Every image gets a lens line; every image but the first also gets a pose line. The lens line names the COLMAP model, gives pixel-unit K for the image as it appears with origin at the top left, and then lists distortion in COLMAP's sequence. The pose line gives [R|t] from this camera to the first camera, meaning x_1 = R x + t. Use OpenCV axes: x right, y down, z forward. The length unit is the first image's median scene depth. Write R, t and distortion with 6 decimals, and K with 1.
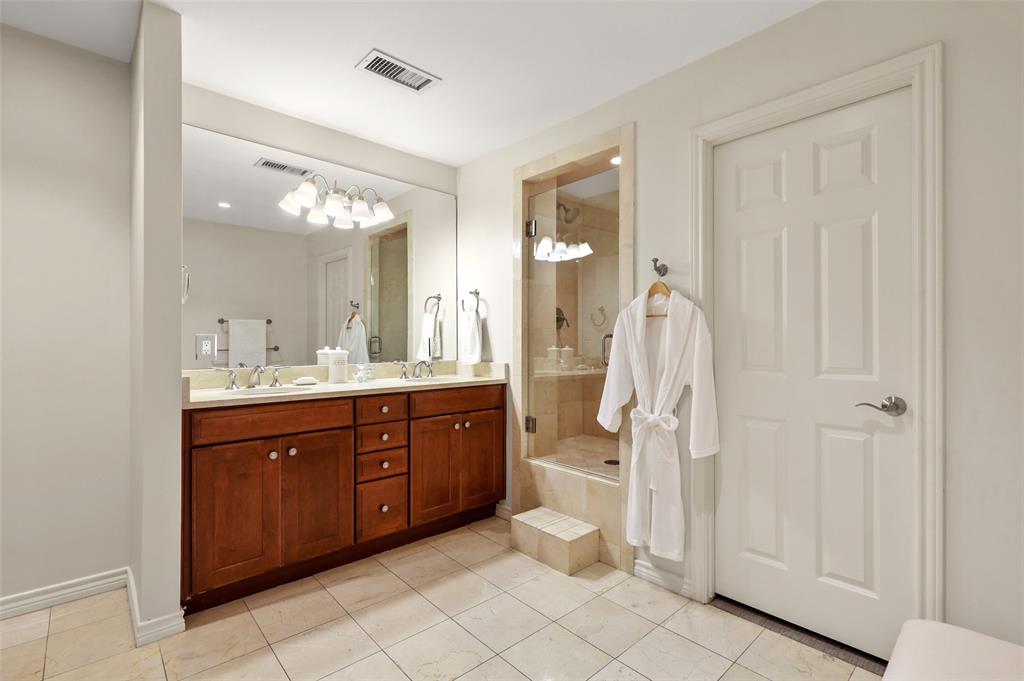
lens RADIAL K [[463.7, 0, 514.2], [0, 463.7, 345.6], [0, 0, 1]] dist [-0.003034, -0.001061]
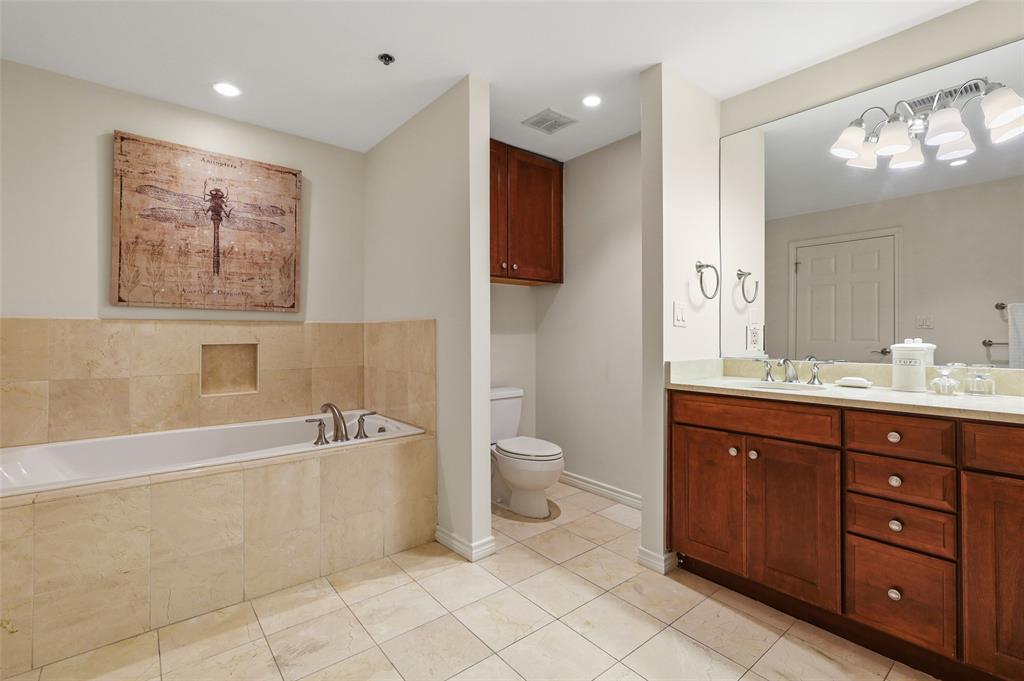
lens RADIAL K [[463.7, 0, 515.3], [0, 463.7, 330.1], [0, 0, 1]] dist [-0.003034, -0.001061]
pose [[-0.056273, -0.010739, -0.998358, 0.396977], [-0.008194, 0.999913, -0.010294, 0.002068], [0.998382, 0.007601, -0.056356, 0.533529]]
